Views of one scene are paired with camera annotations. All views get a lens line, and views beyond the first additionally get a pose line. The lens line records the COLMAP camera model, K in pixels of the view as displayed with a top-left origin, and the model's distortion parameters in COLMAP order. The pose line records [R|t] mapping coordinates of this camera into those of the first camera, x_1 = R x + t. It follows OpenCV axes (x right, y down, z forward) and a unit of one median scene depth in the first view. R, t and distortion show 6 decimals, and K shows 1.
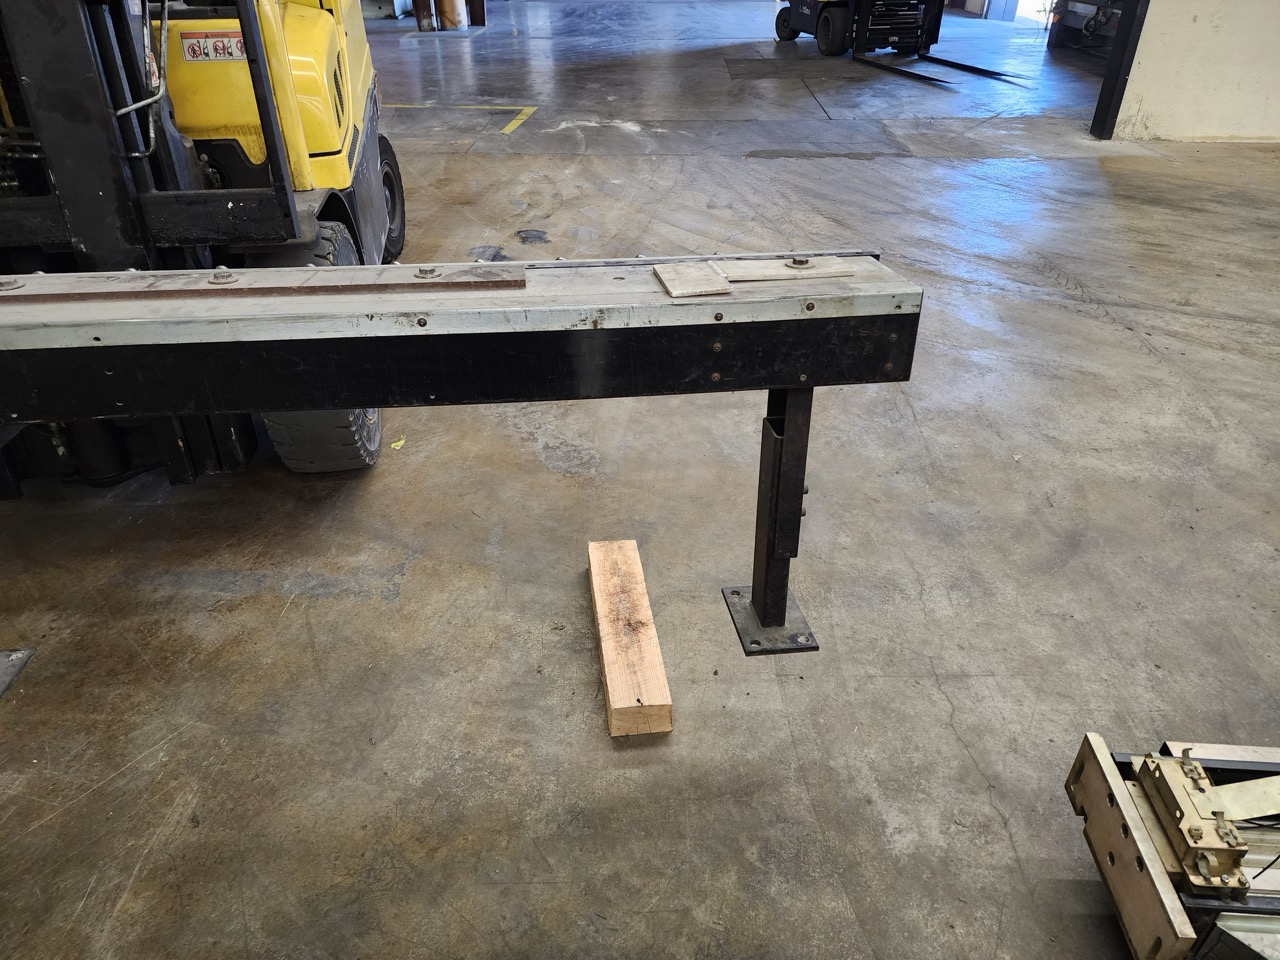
lens RADIAL K [[861.1, 0, 636.2], [0, 861.1, 489.3], [0, 0, 1]] dist [0.074965, -0.071900]
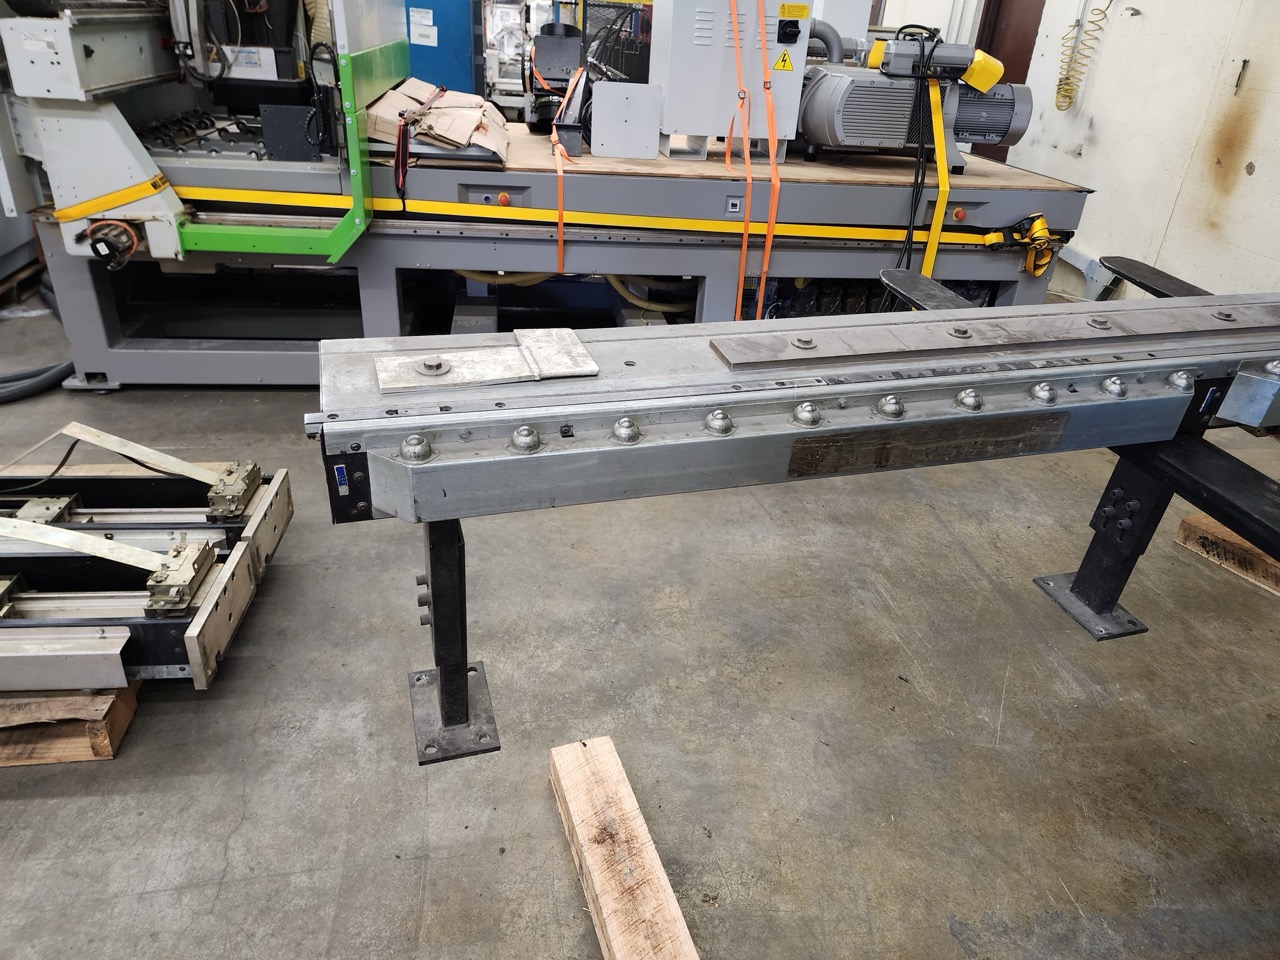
lens RADIAL K [[861.1, 0, 637.7], [0, 861.1, 471.5], [0, 0, 1]] dist [0.074965, -0.071900]
pose [[-0.981076, 0.033848, -0.190642, 0.111868], [-0.150010, 0.489660, 0.858912, -0.711863], [0.122422, 0.871256, -0.475316, 1.099384]]
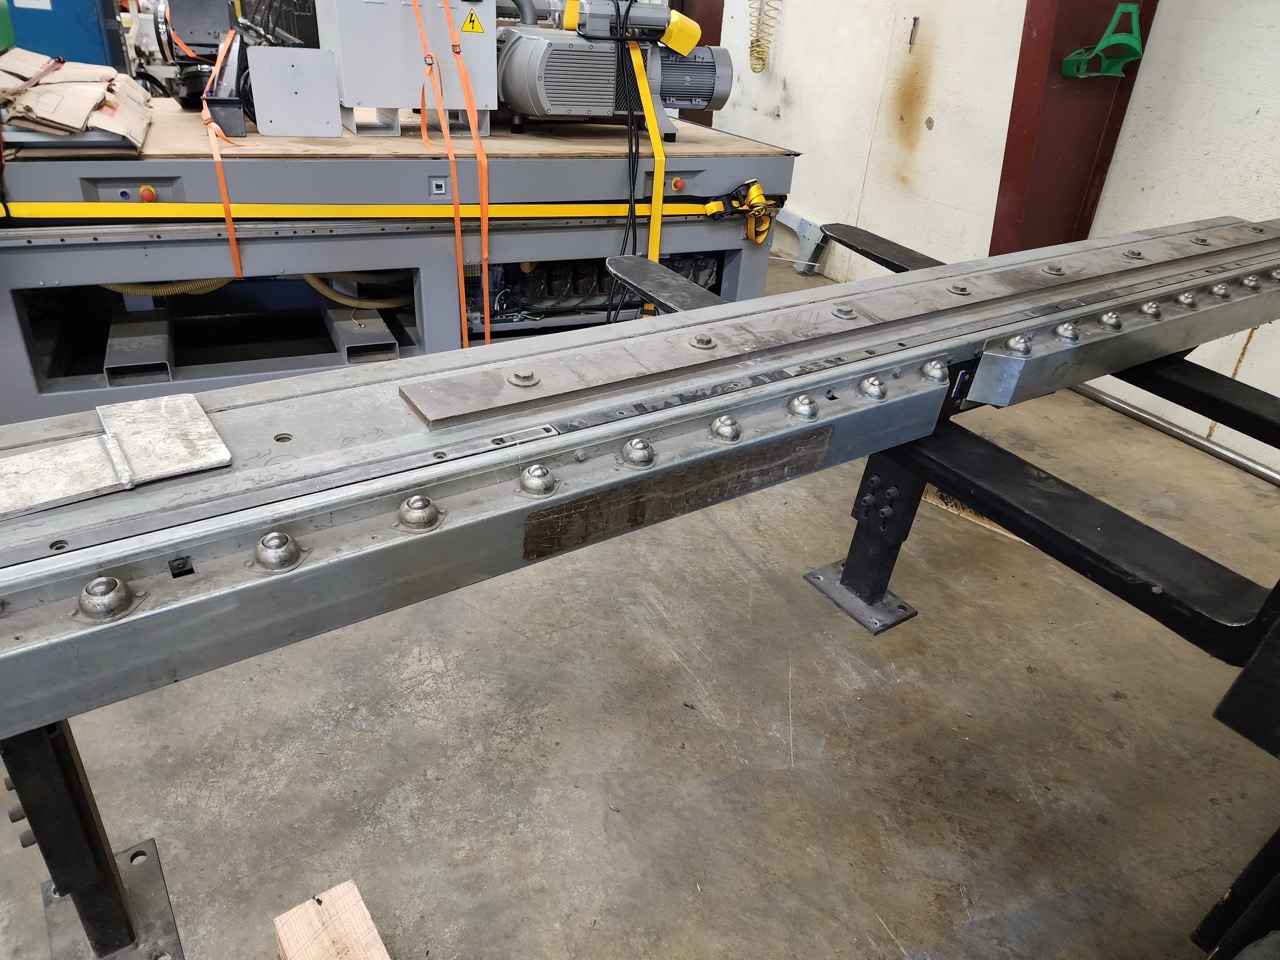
lens RADIAL K [[861.1, 0, 624.3], [0, 861.1, 465.4], [0, 0, 1]] dist [0.074965, -0.071900]
pose [[-0.886962, 0.169635, -0.429561, 0.028802], [-0.298822, 0.498388, 0.813827, -0.617639], [0.352142, 0.850196, -0.391361, 0.974142]]
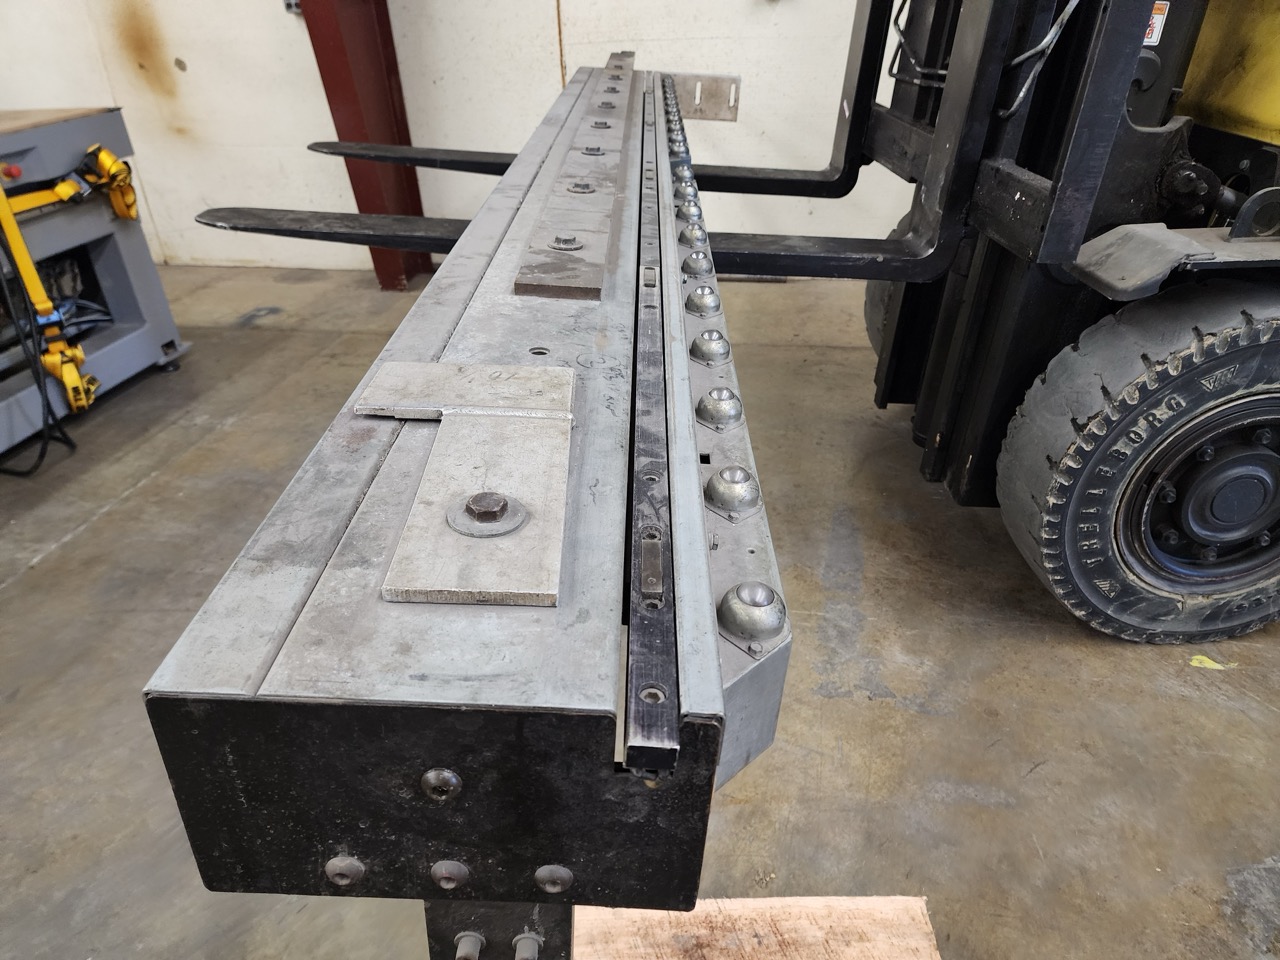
lens RADIAL K [[861.1, 0, 642.0], [0, 861.1, 488.8], [0, 0, 1]] dist [0.074965, -0.071900]
pose [[-0.132851, 0.509406, -0.850209, 0.357775], [-0.508745, 0.701138, 0.499584, -0.349769], [0.850605, 0.498910, 0.166011, 0.706923]]
